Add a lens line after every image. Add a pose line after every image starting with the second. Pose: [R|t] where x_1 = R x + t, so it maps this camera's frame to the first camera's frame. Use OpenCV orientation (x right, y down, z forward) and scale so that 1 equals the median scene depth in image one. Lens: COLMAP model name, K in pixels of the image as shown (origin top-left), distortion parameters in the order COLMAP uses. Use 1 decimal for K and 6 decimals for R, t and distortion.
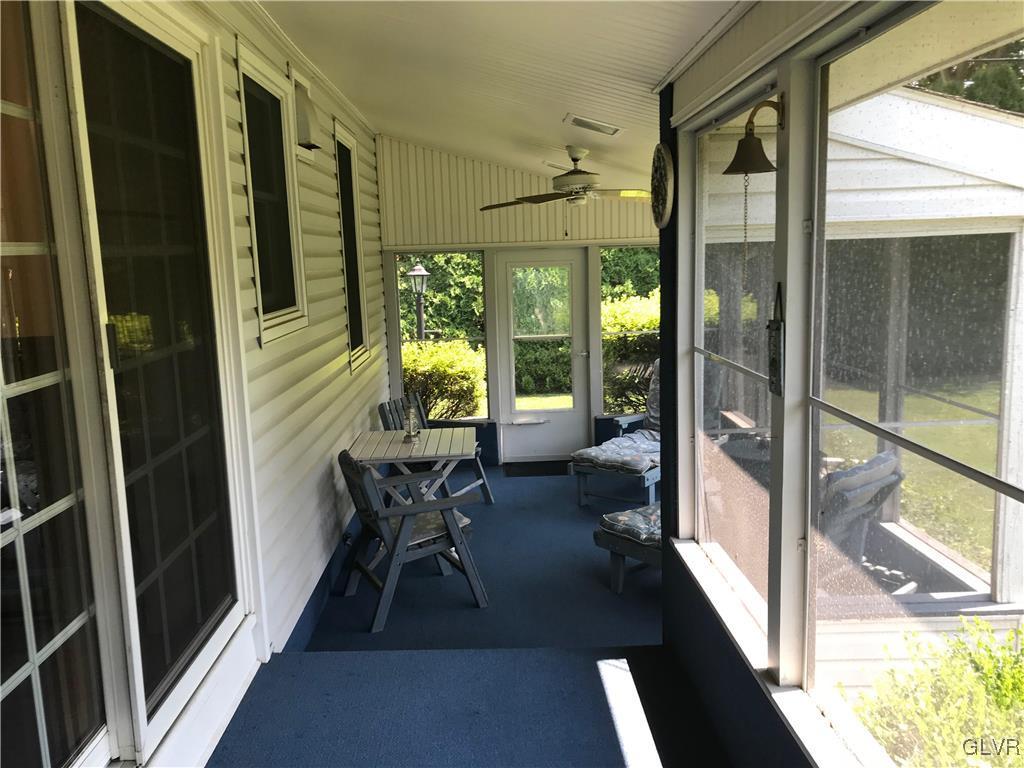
lens RADIAL K [[827.2, 0, 512.0], [0, 827.2, 384.0], [0, 0, 1]] dist [0.109563, -0.319824]
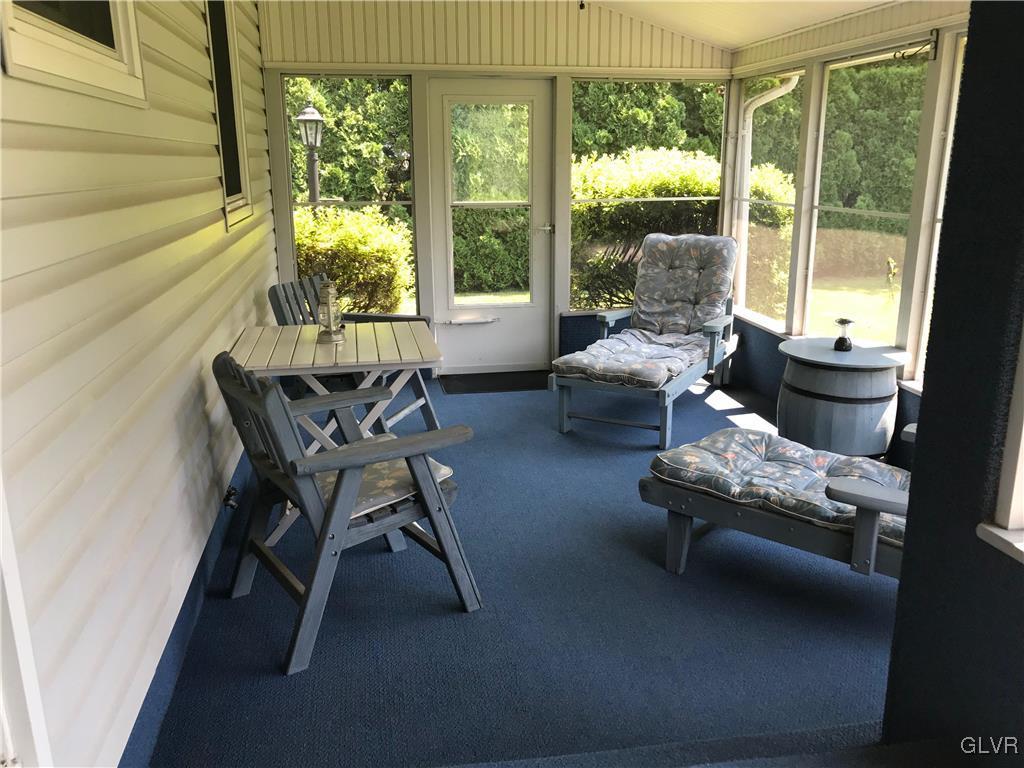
lens RADIAL K [[827.2, 0, 512.0], [0, 827.2, 384.0], [0, 0, 1]] dist [0.109563, -0.319824]
pose [[0.988018, -0.010237, 0.153999, -0.068942], [-0.005717, 0.994685, 0.102804, 0.030005], [-0.154233, -0.102453, 0.982708, 0.295553]]
